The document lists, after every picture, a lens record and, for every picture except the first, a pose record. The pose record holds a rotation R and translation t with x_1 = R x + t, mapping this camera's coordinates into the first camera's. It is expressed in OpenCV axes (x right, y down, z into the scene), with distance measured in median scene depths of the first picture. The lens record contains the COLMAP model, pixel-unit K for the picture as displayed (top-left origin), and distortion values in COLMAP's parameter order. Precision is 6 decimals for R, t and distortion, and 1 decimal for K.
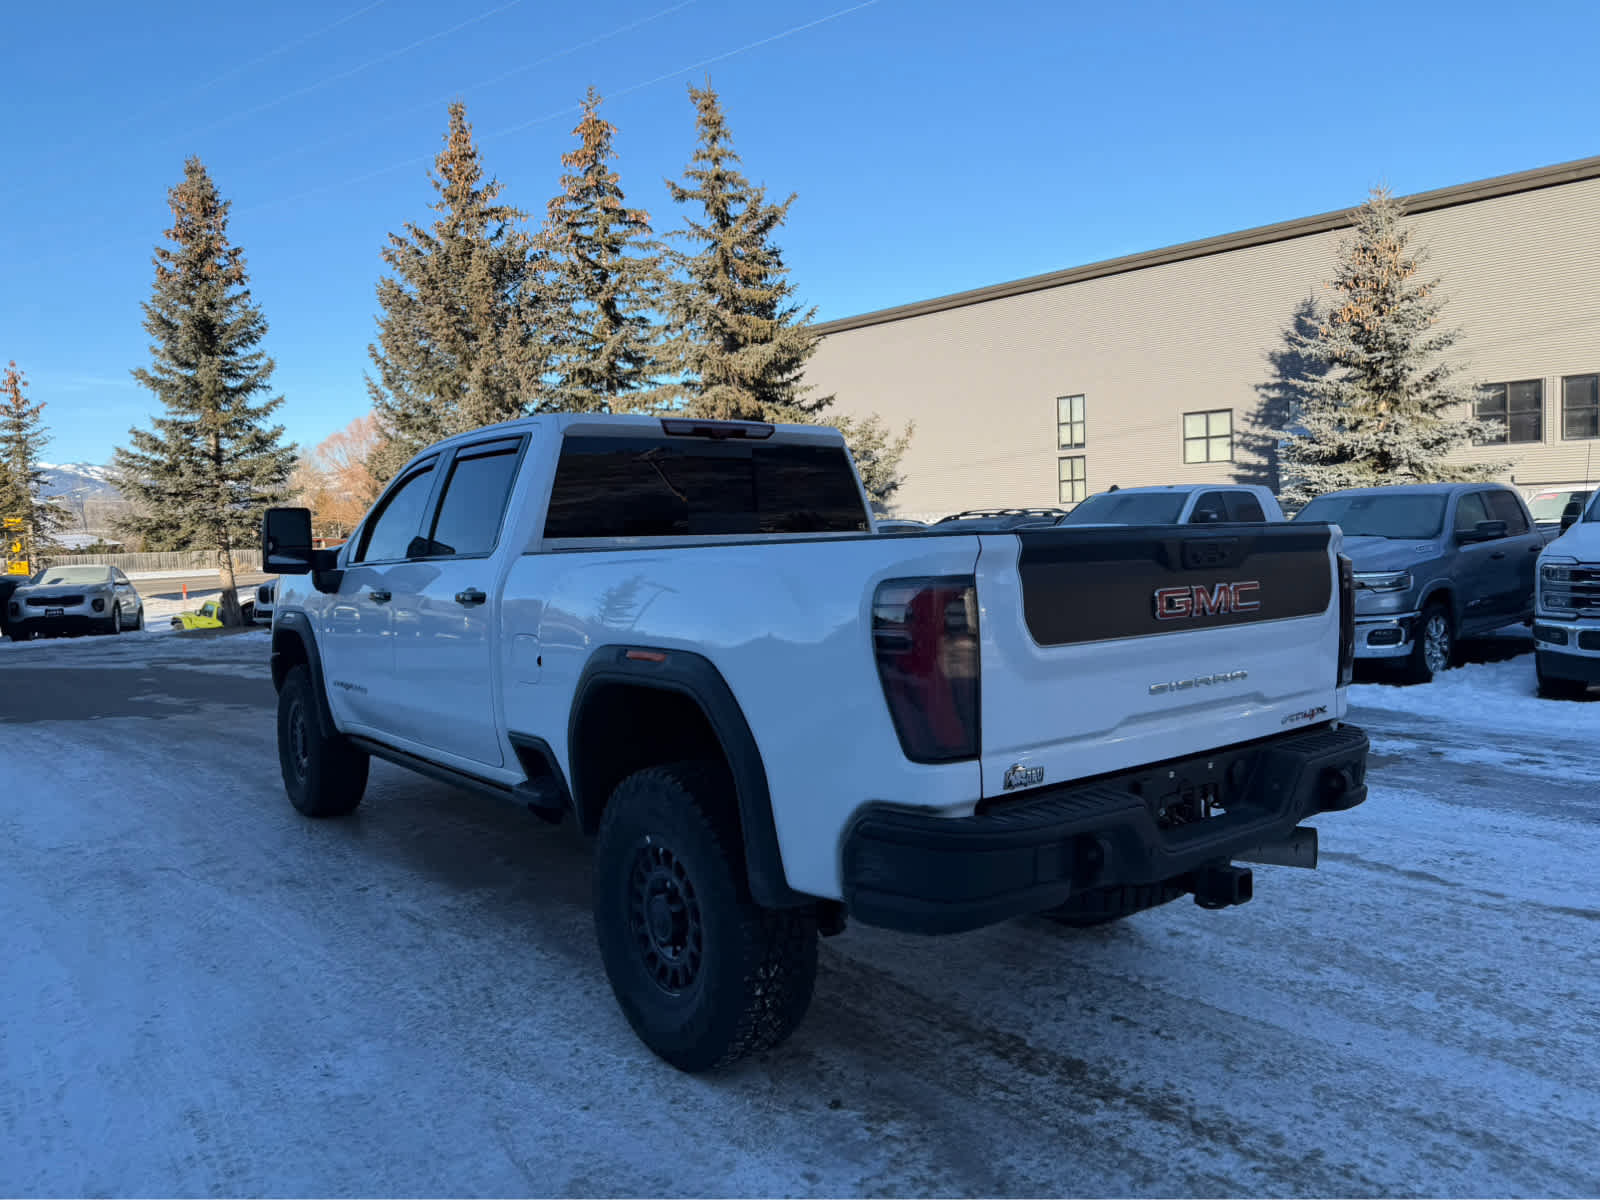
lens RADIAL K [[1112.9, 0, 811.2], [0, 1112.9, 607.4], [0, 0, 1]] dist [0.057162, -0.081213]
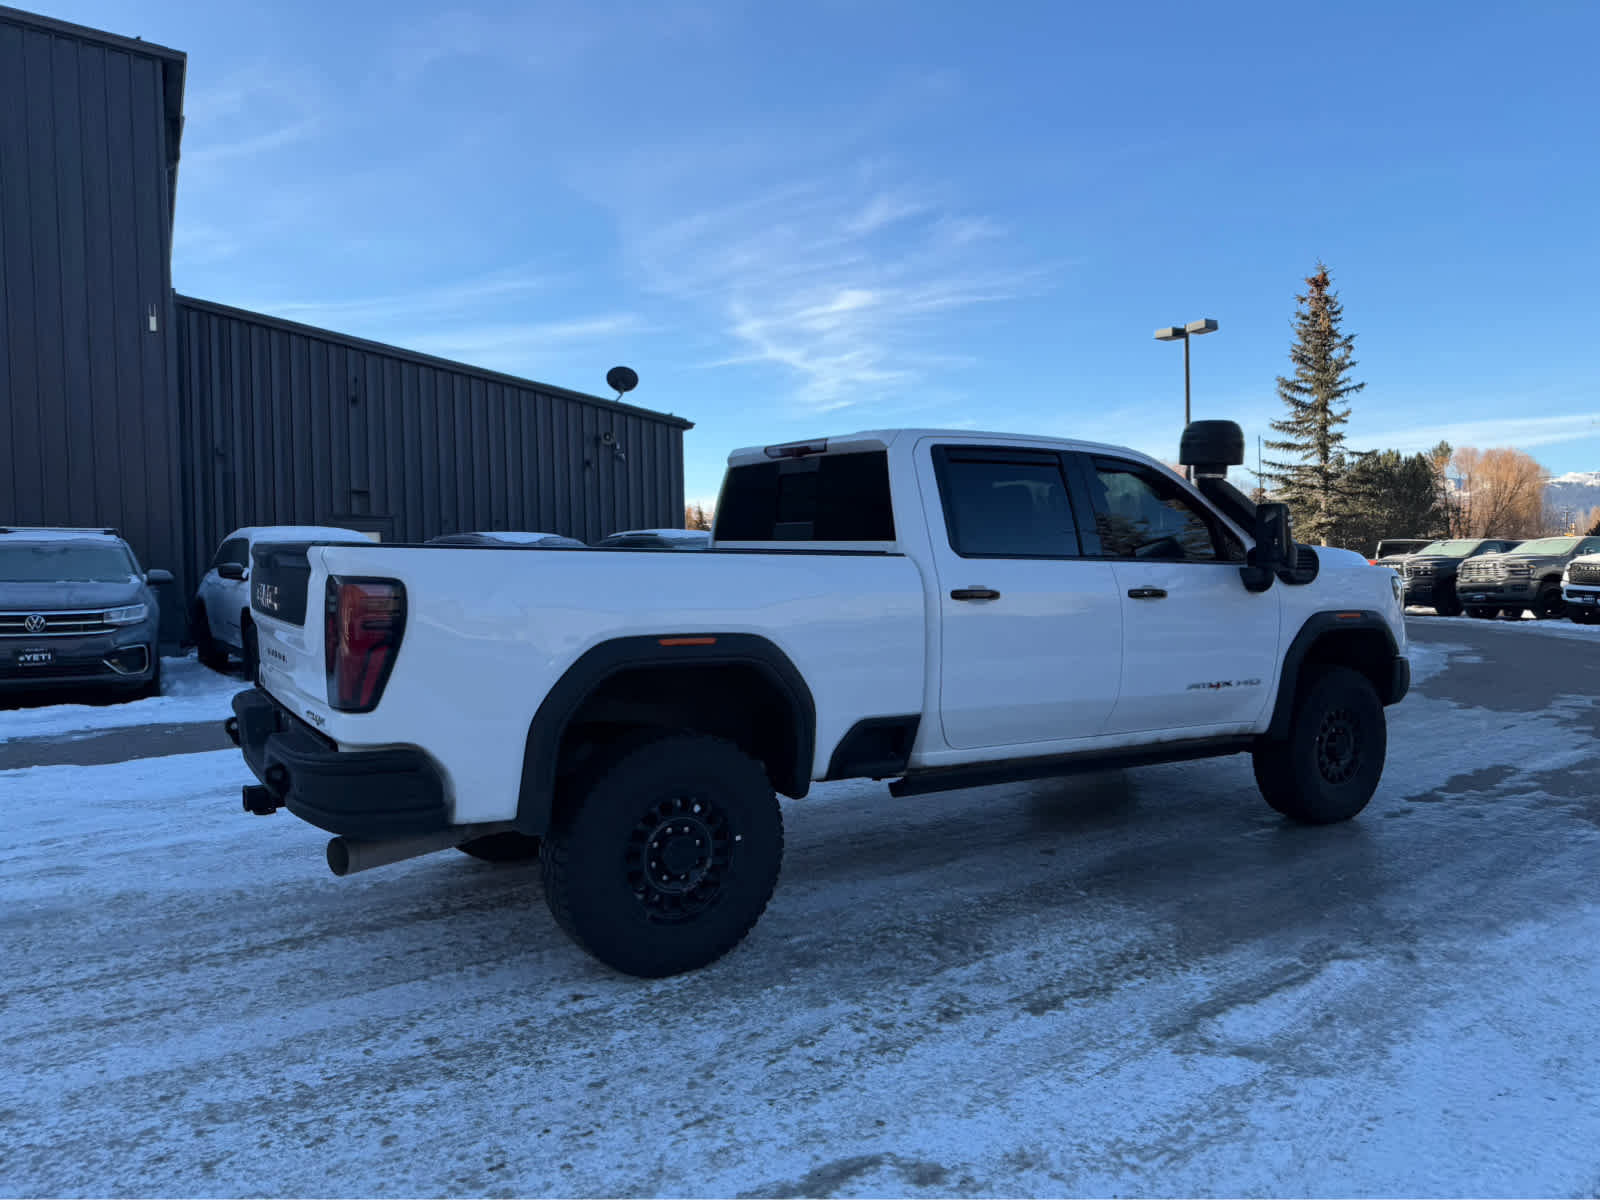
lens RADIAL K [[1115.8, 0, 813.3], [0, 1115.8, 605.1], [0, 0, 1]] dist [0.052517, -0.083754]
pose [[-0.080553, 0.080842, -0.993467, 0.928192], [-0.063357, 0.994275, 0.086045, -0.086833], [0.994735, 0.069875, -0.074970, 0.973507]]
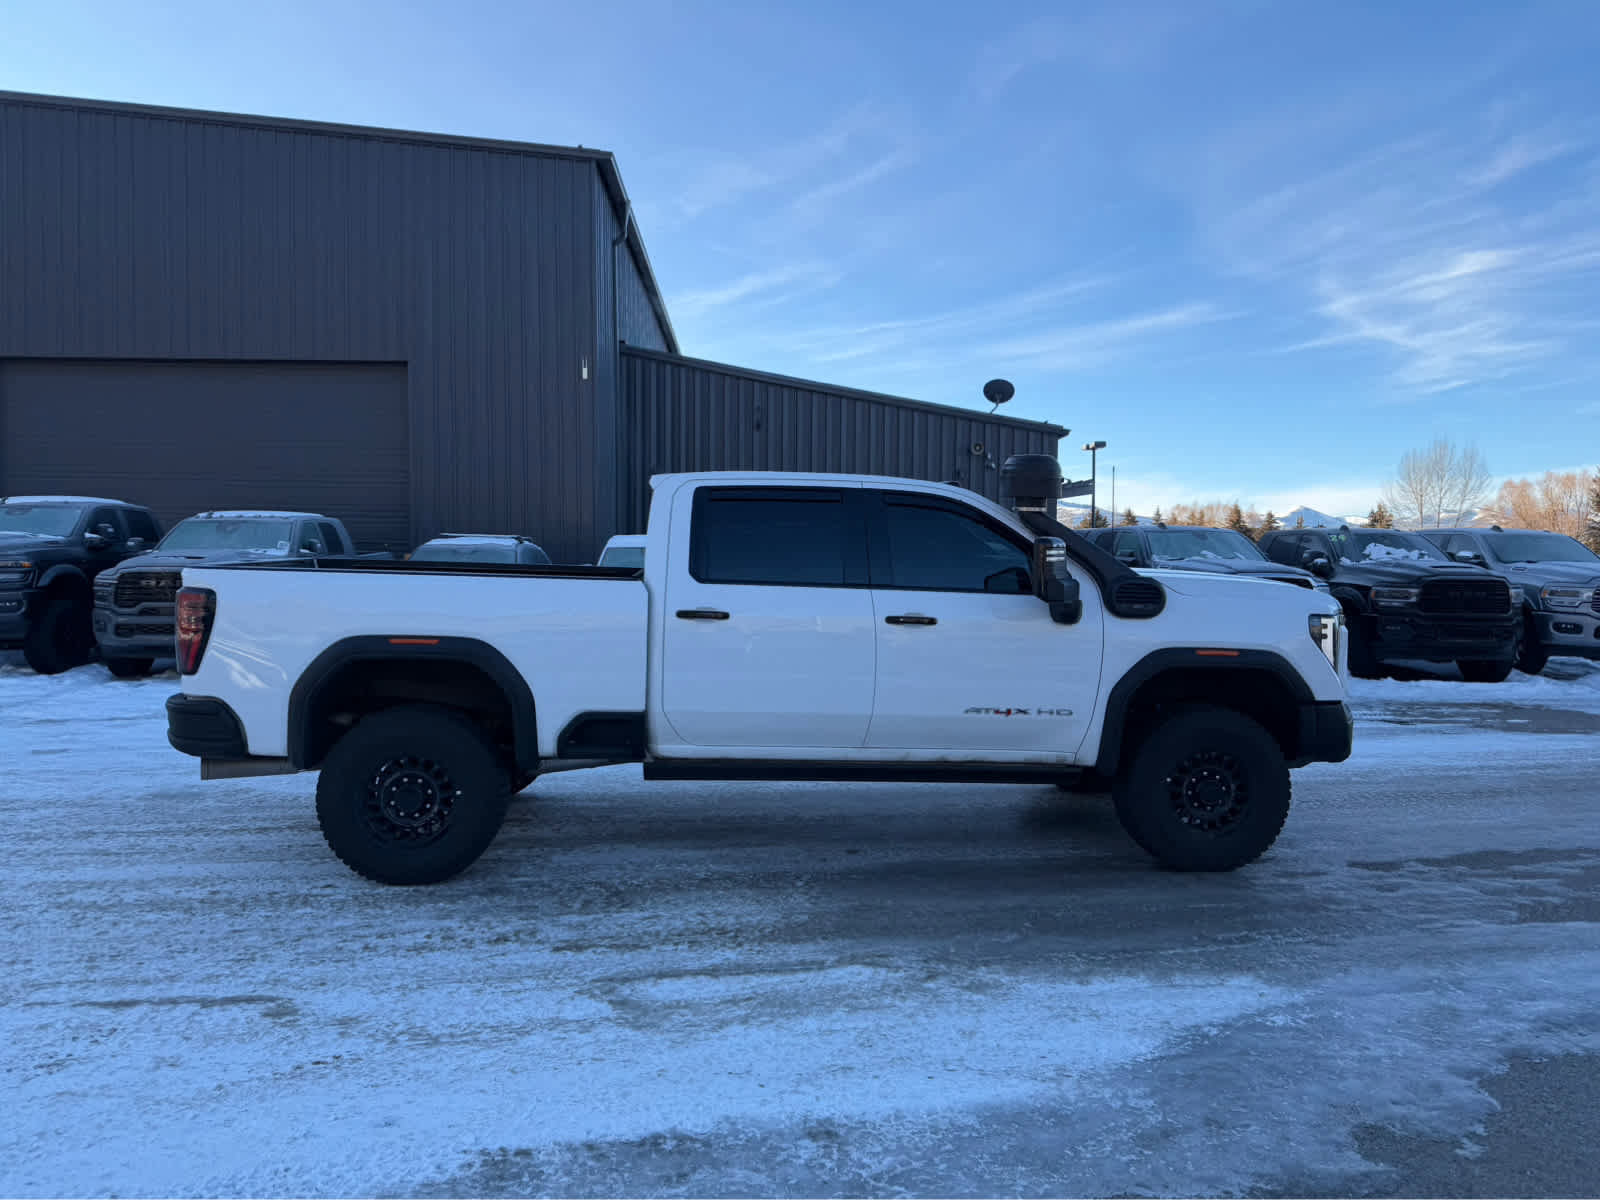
lens RADIAL K [[1112.9, 0, 811.2], [0, 1112.9, 607.4], [0, 0, 1]] dist [0.057162, -0.081213]
pose [[-0.536441, 0.070535, -0.840985, 0.855493], [-0.052573, 0.991773, 0.116717, -0.160184], [0.842298, 0.106825, -0.528320, 1.662819]]
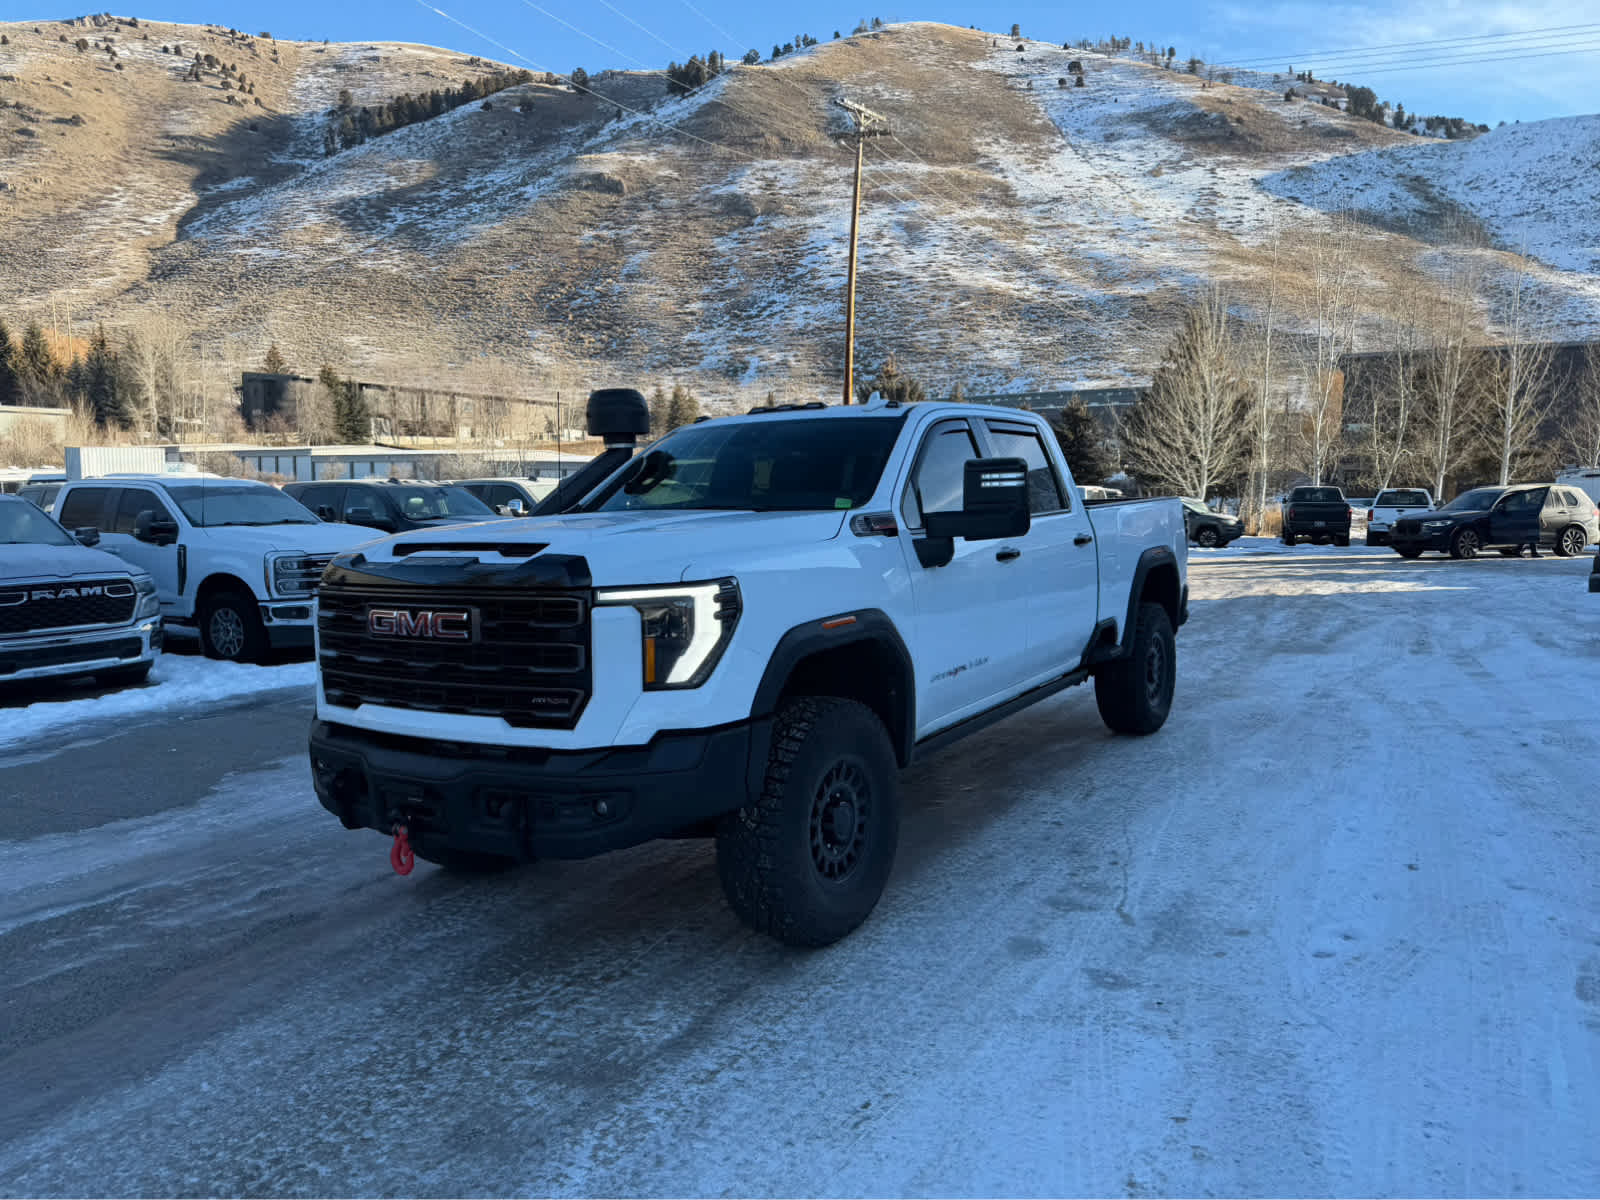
lens RADIAL K [[1123.9, 0, 808.3], [0, 1123.9, 631.6], [0, 0, 1]] dist [0.010342, -0.021295]
pose [[-0.340383, -0.071734, 0.937547, -1.232306], [0.095253, 0.989326, 0.110278, -0.066860], [-0.935450, 0.126841, -0.329917, 1.458931]]
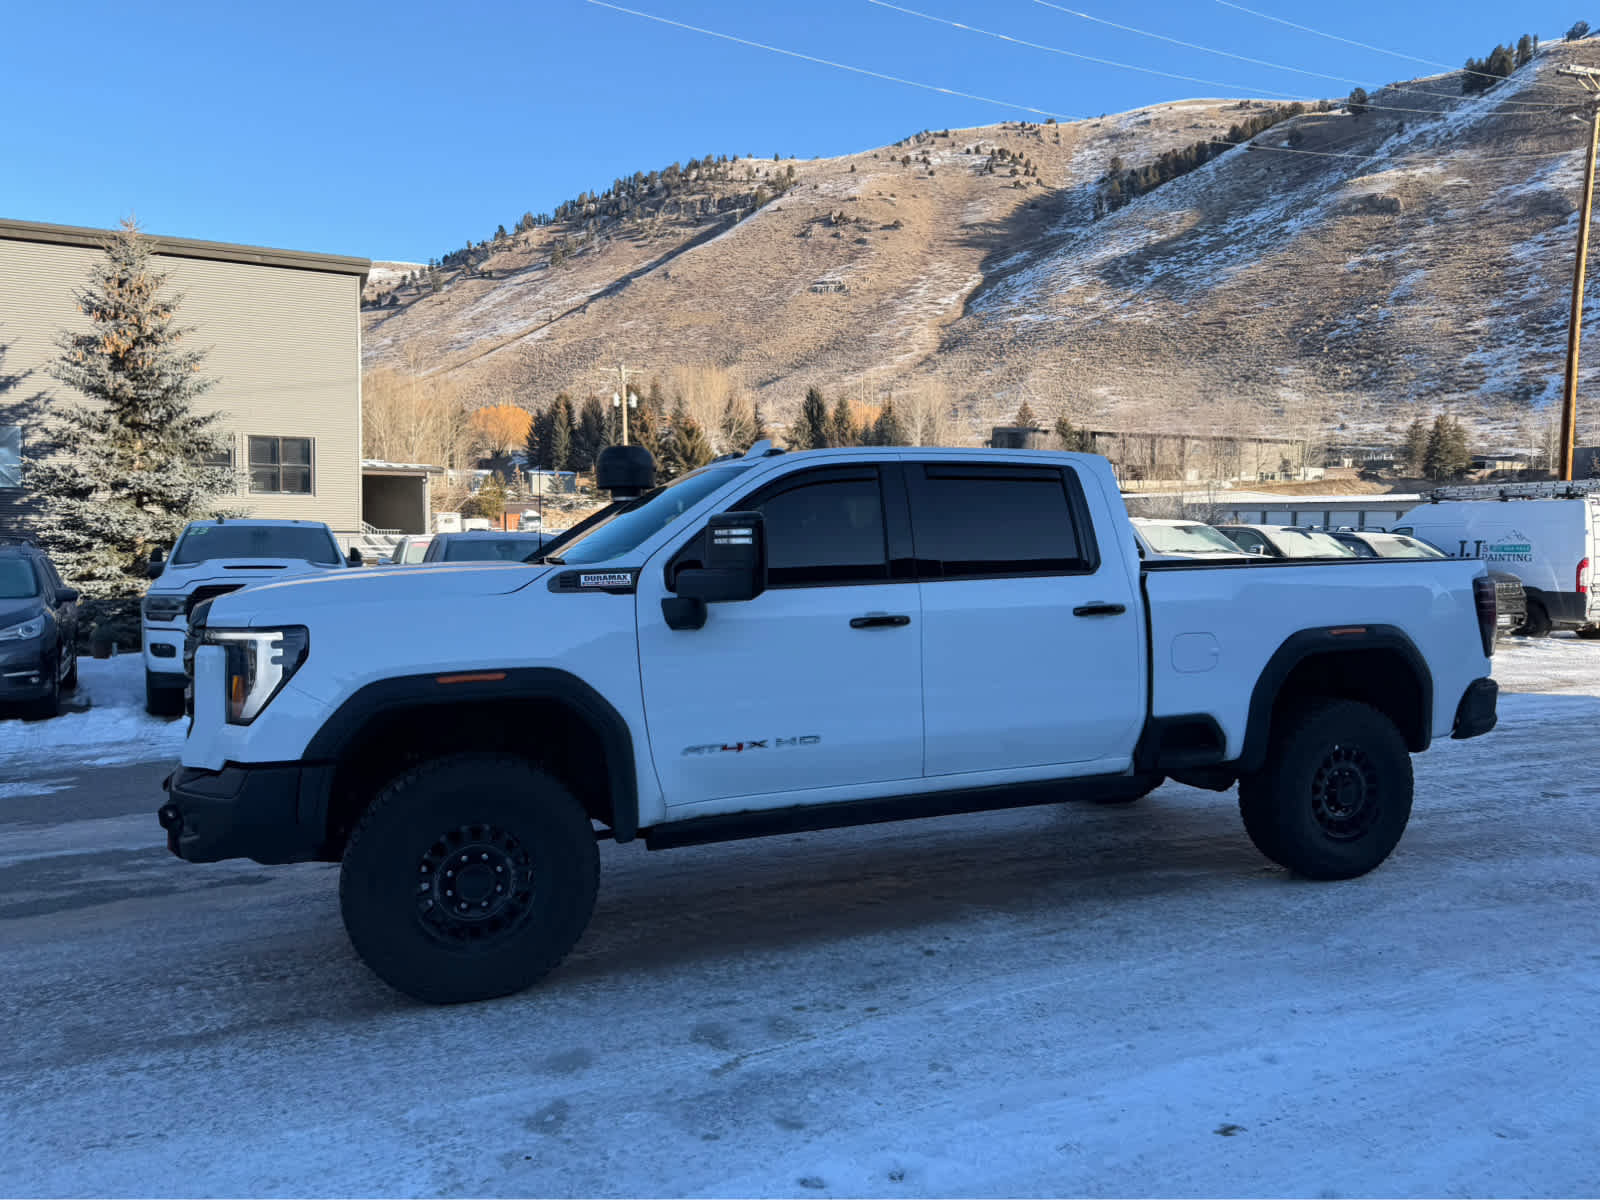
lens RADIAL K [[1101.8, 0, 816.9], [0, 1101.8, 630.9], [0, 0, 1]] dist [0.084505, -0.113194]
pose [[0.282978, -0.039571, 0.958310, -1.175302], [0.060772, 0.997881, 0.023259, -0.023680], [-0.957199, 0.051656, 0.284783, 0.773800]]
